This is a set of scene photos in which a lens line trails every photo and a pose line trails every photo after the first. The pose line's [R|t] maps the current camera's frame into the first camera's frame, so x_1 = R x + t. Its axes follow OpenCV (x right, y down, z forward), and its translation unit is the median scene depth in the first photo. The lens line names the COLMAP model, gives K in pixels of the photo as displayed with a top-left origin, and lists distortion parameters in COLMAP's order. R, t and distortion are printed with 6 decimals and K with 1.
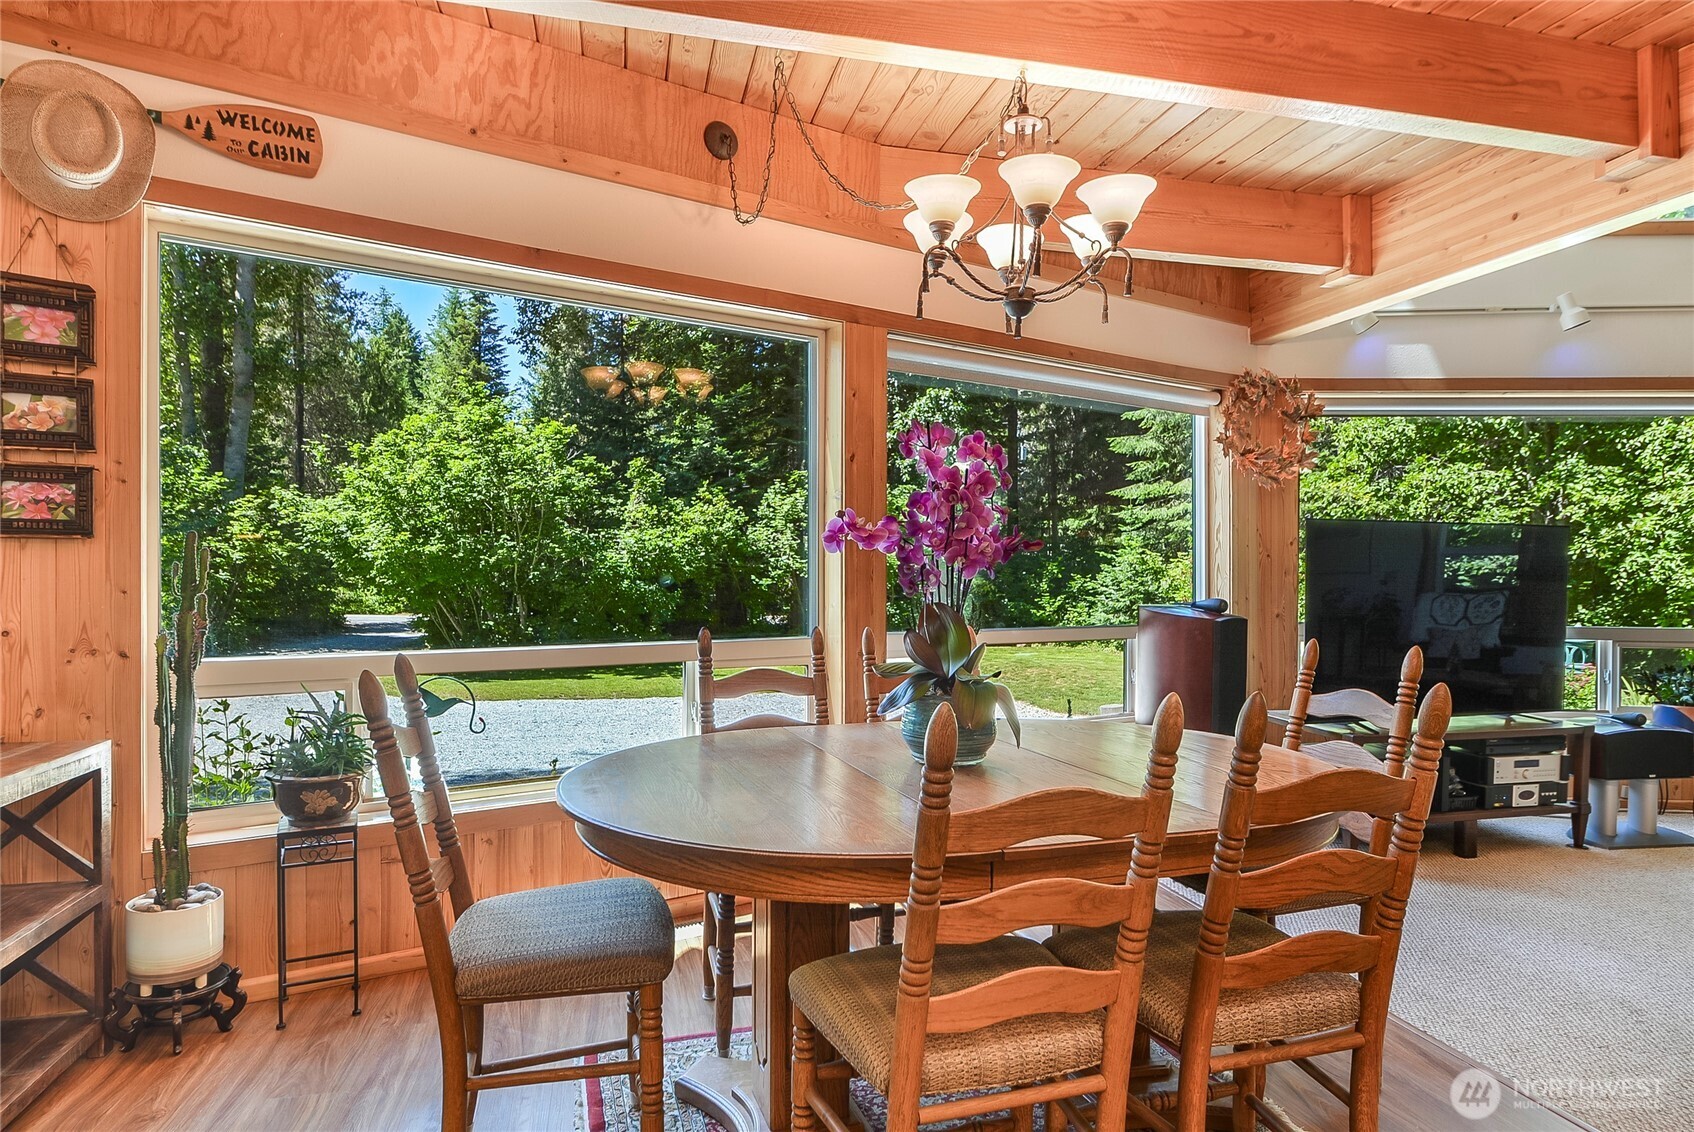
lens RADIAL K [[954.5, 0, 837.9], [0, 954.5, 589.1], [0, 0, 1]] dist [-0.000122, -0.008514]
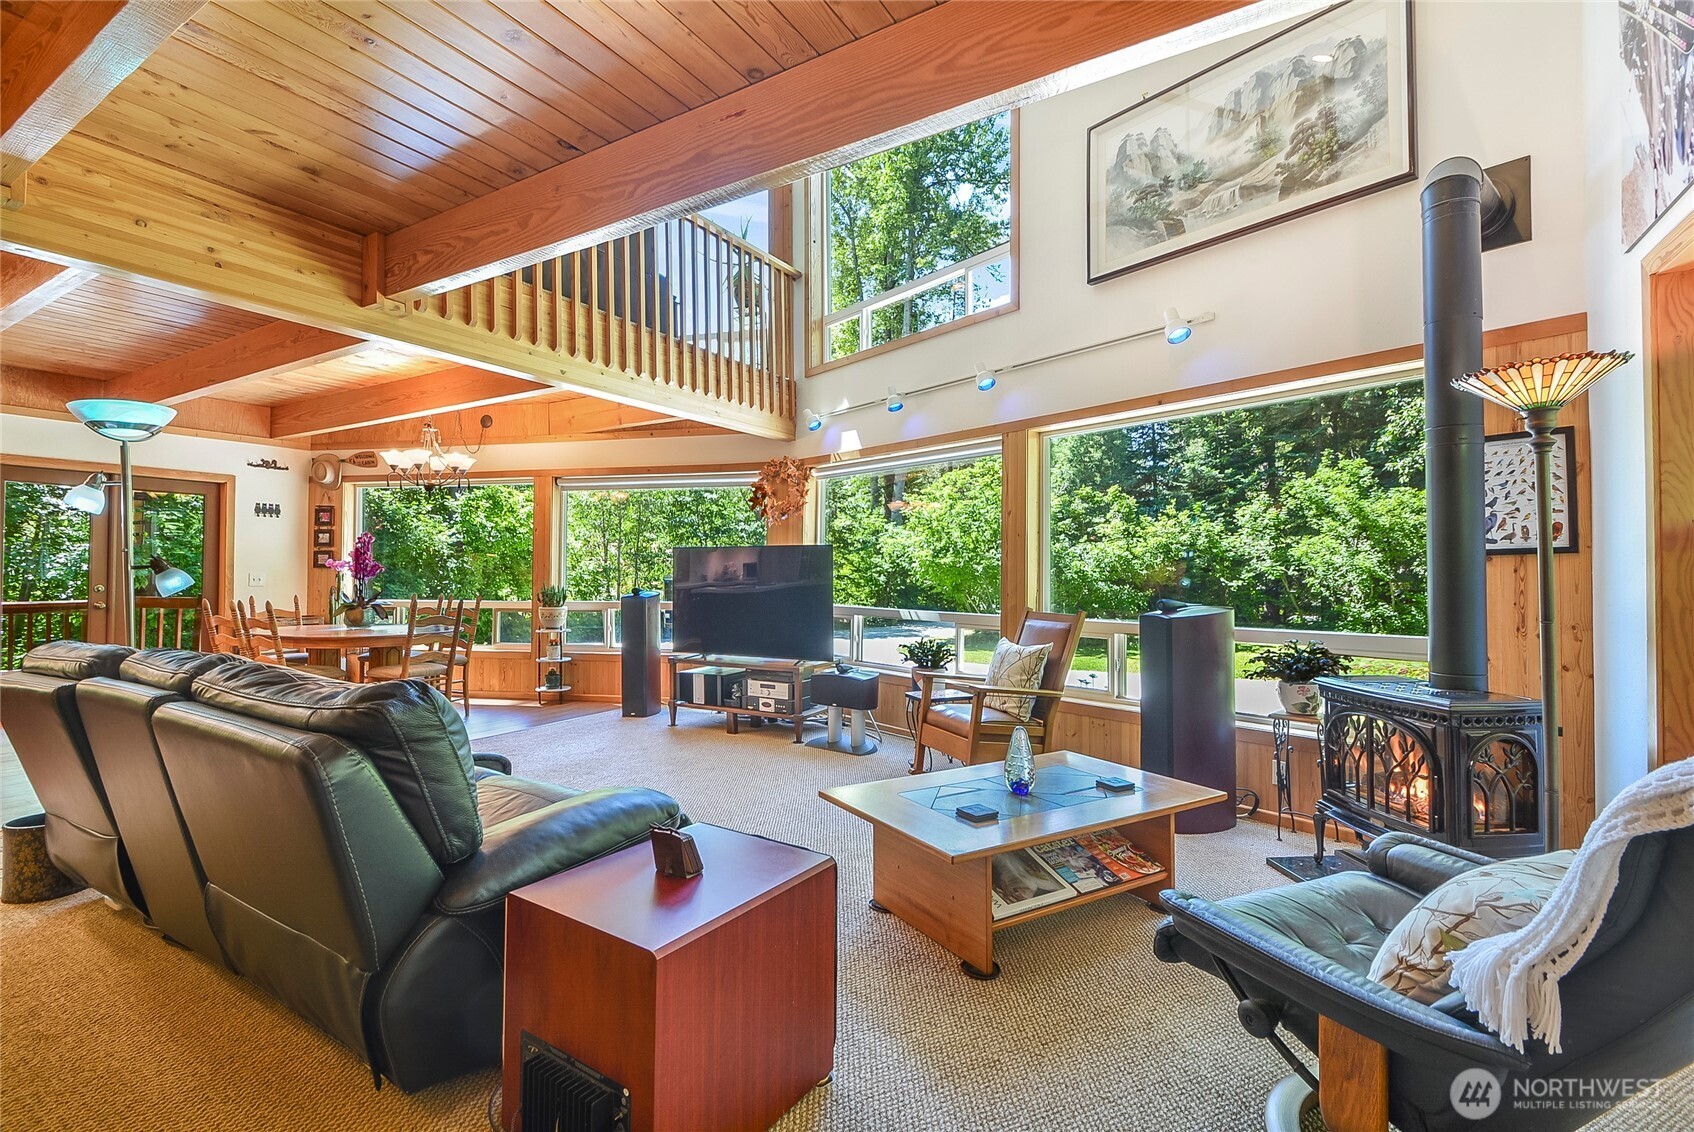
lens RADIAL K [[772.0, 0, 847.0], [0, 772.0, 566.0], [0, 0, 1]] dist [0.000025, -0.000074]
pose [[0.713679, -0.012972, -0.700352, 1.468609], [-0.008544, 0.999593, -0.027221, 0.004255], [0.700420, 0.025411, 0.713278, 0.092329]]
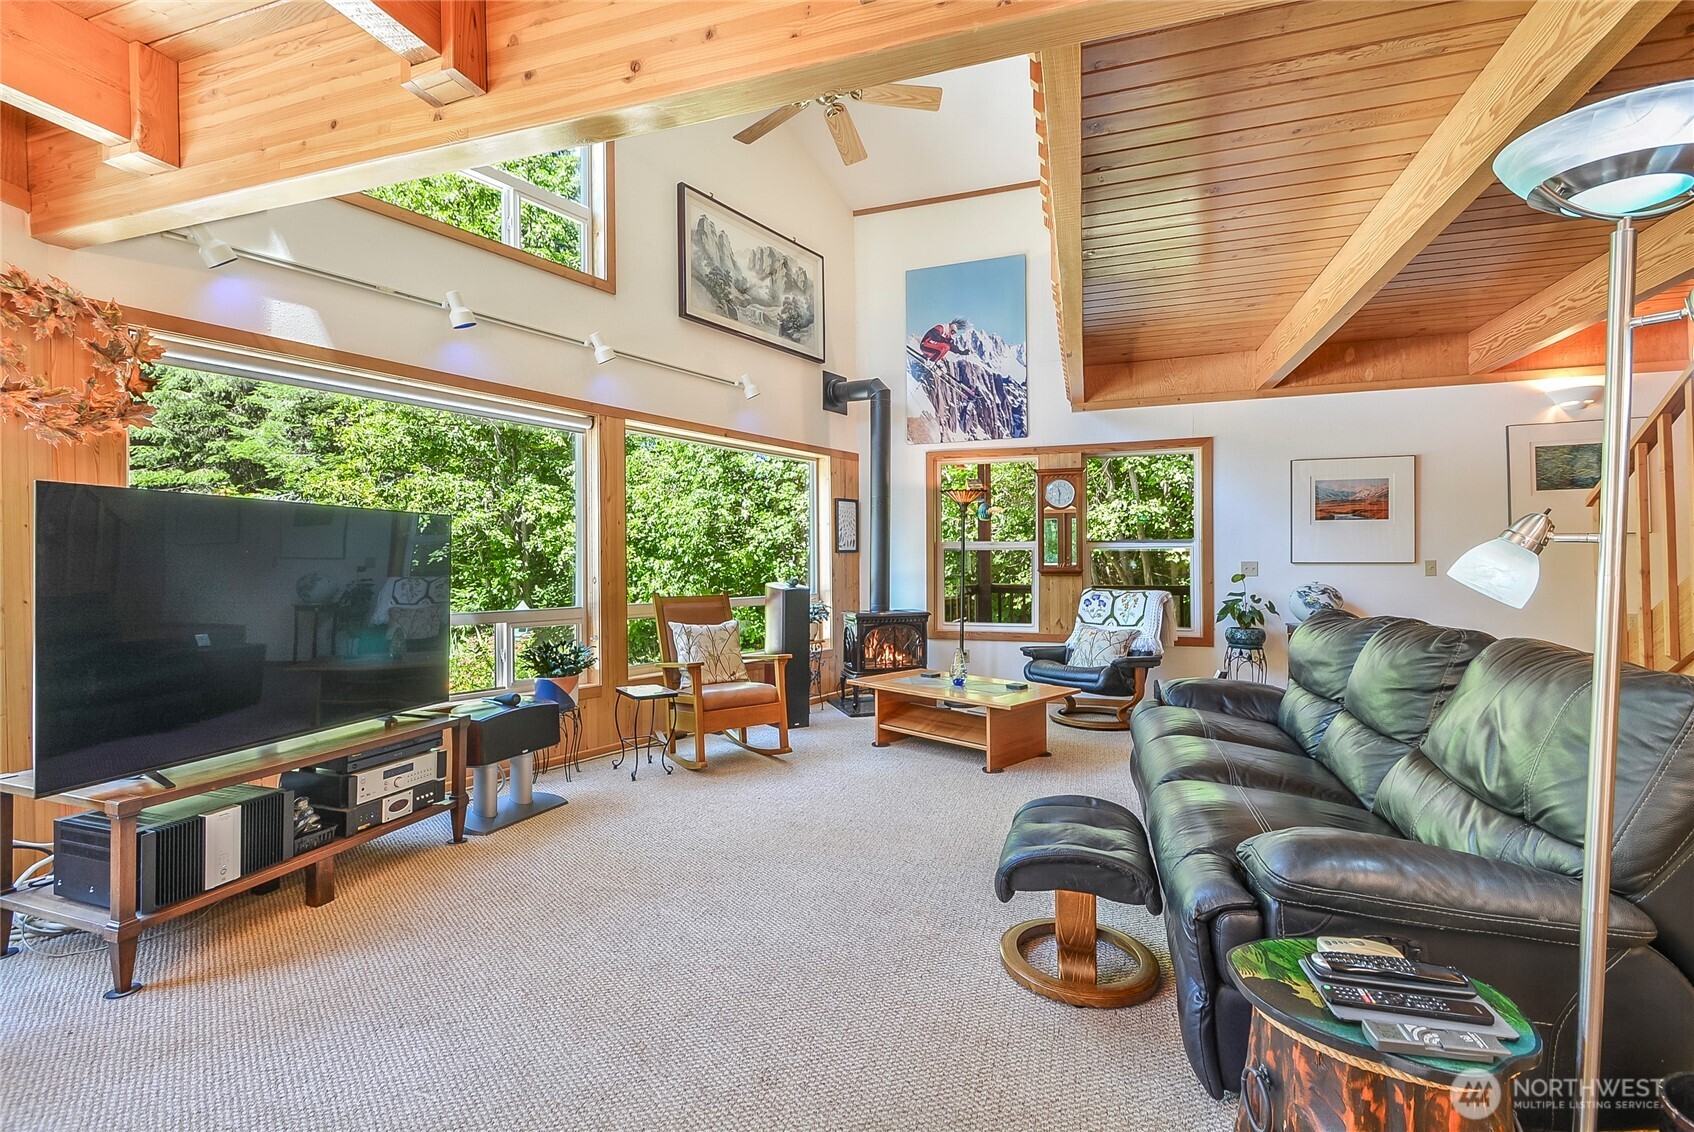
lens RADIAL K [[747.7, 0, 847.0], [0, 747.7, 566.0], [0, 0, 1]] dist [-0.001405, -0.000356]
pose [[0.510441, -0.009898, 0.859856, 0.269761], [0.021173, 0.999775, -0.001060, -0.002677], [-0.859652, 0.018746, 0.510535, 0.213437]]
